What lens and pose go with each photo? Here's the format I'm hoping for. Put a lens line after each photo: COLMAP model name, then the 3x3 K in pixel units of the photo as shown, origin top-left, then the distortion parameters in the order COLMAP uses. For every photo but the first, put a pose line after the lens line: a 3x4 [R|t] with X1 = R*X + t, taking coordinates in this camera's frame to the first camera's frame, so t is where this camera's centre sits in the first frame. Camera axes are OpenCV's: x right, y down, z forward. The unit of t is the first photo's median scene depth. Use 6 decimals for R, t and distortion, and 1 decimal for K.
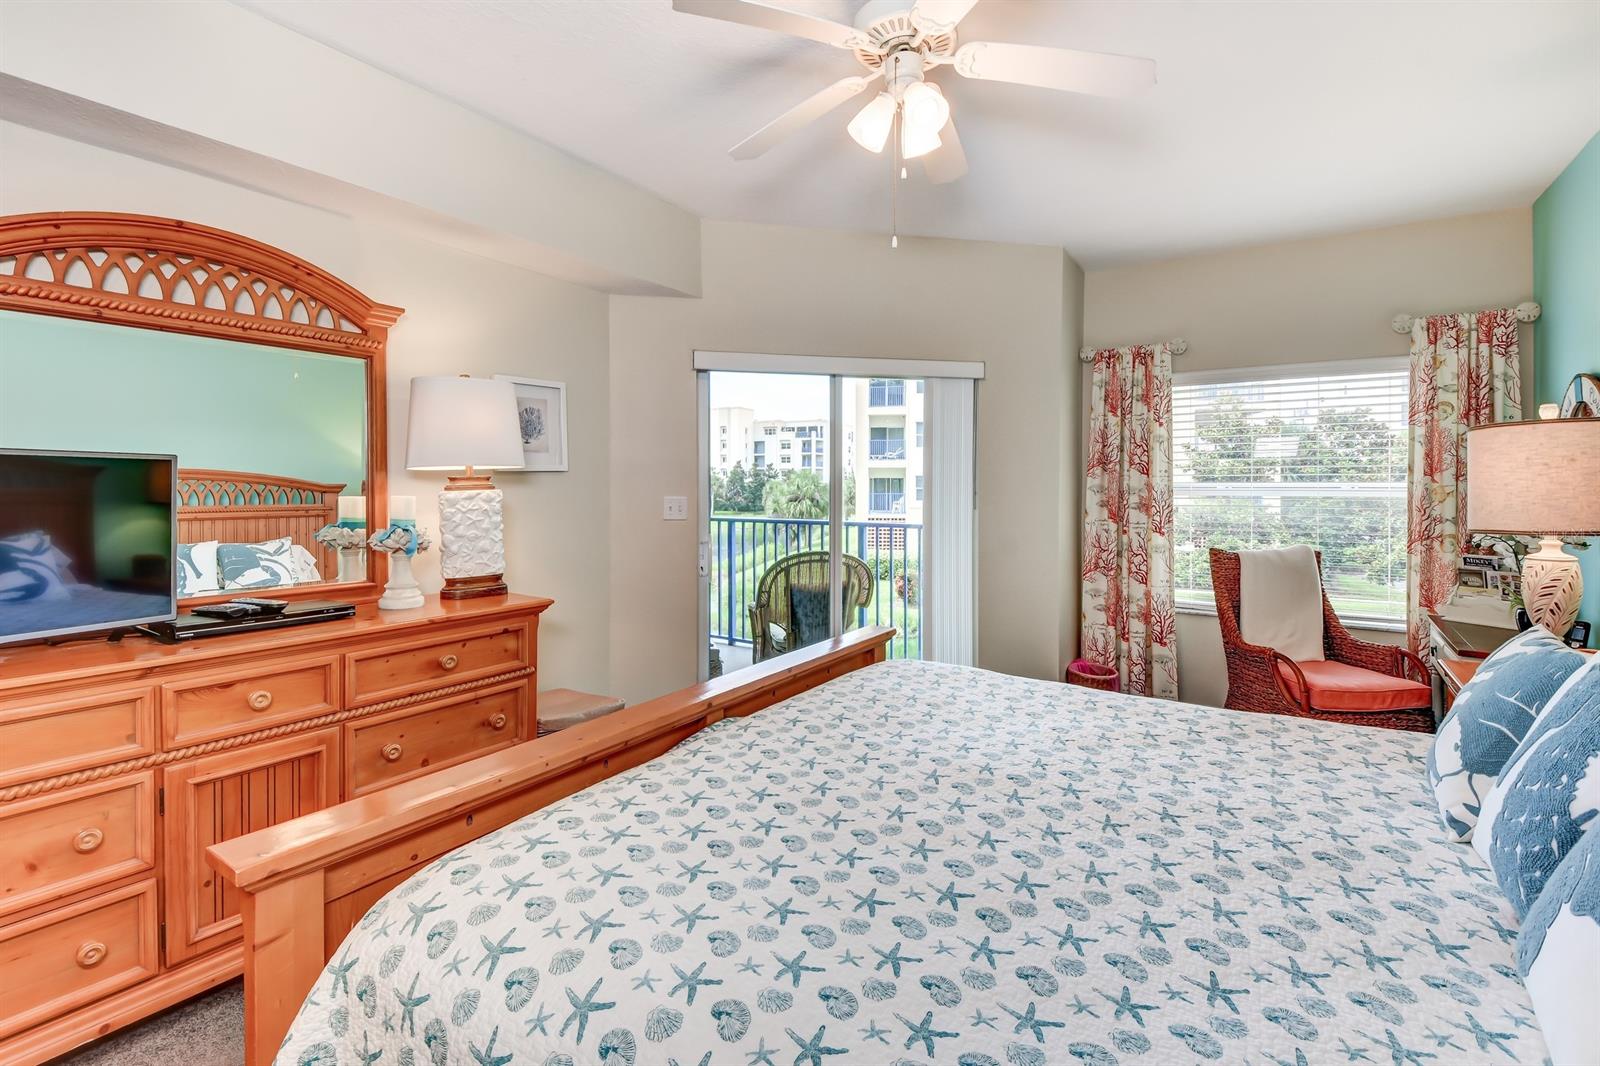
lens RADIAL K [[718.5, 0, 796.7], [0, 718.5, 492.8], [0, 0, 1]] dist [-0.000594, -0.000312]
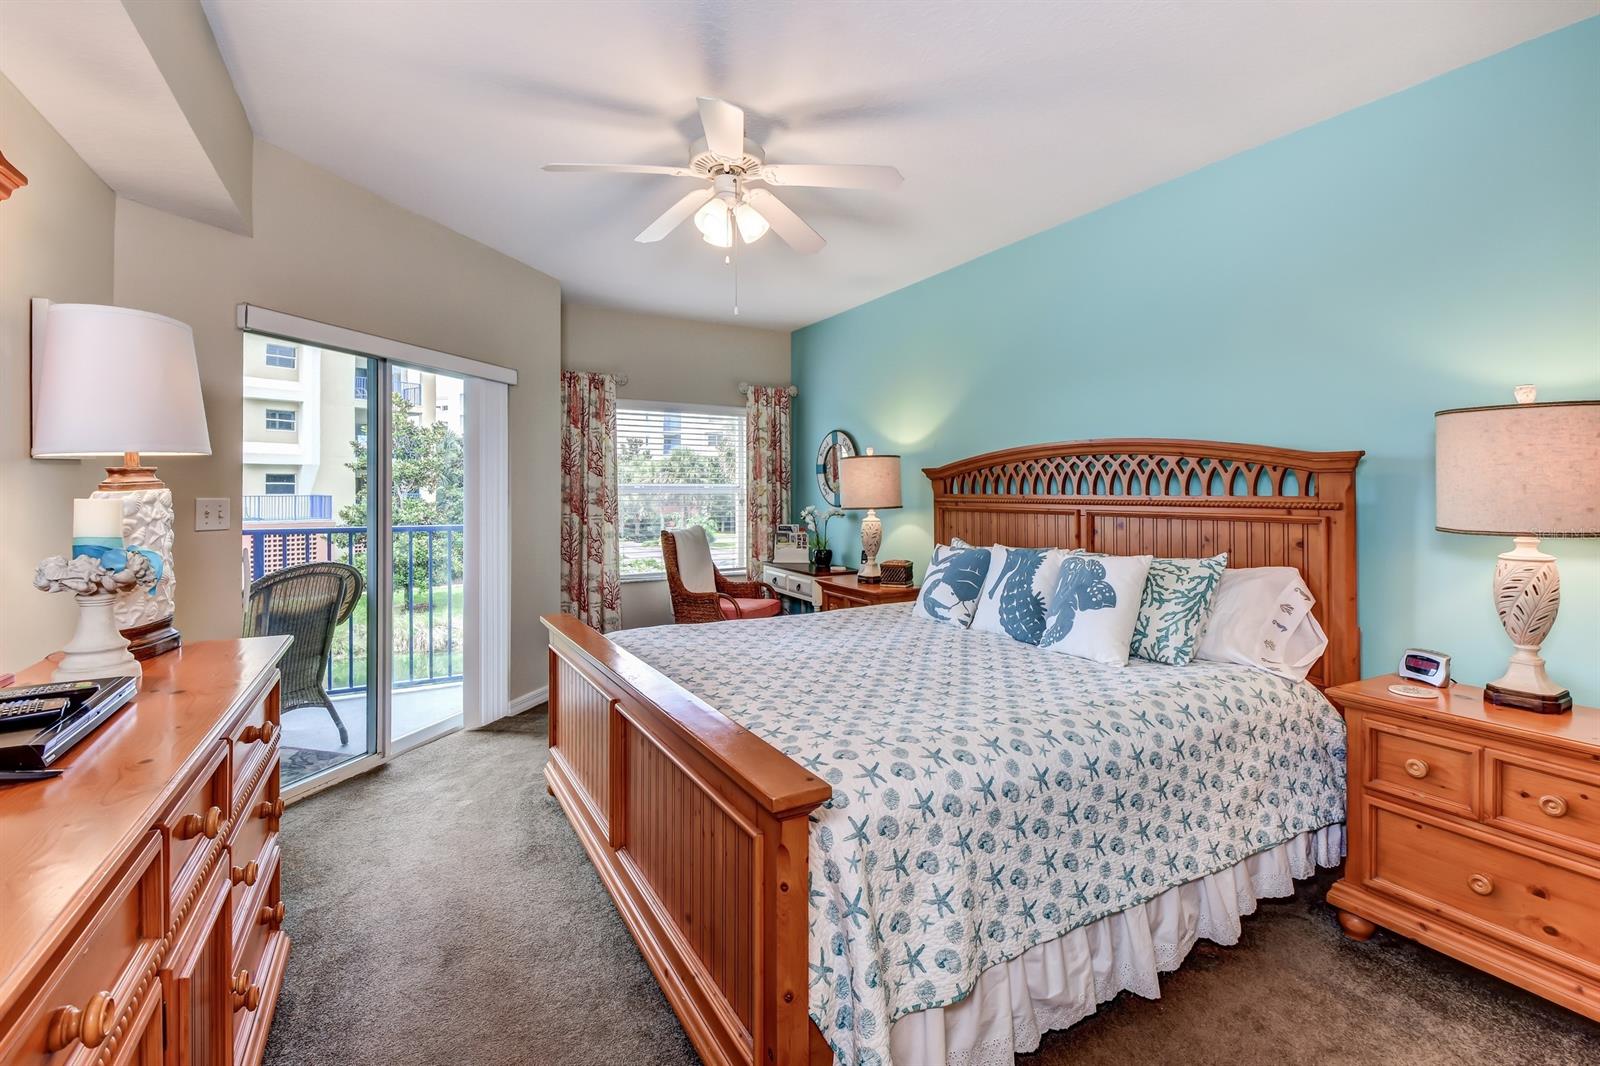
lens RADIAL K [[711.9, 0, 803.5], [0, 711.9, 504.6], [0, 0, 1]] dist [0.041586, -0.035295]
pose [[0.457748, -0.020198, 0.888853, -0.512124], [0.004732, 0.999783, 0.020282, -0.000084], [-0.889070, -0.005078, 0.457744, 0.120652]]
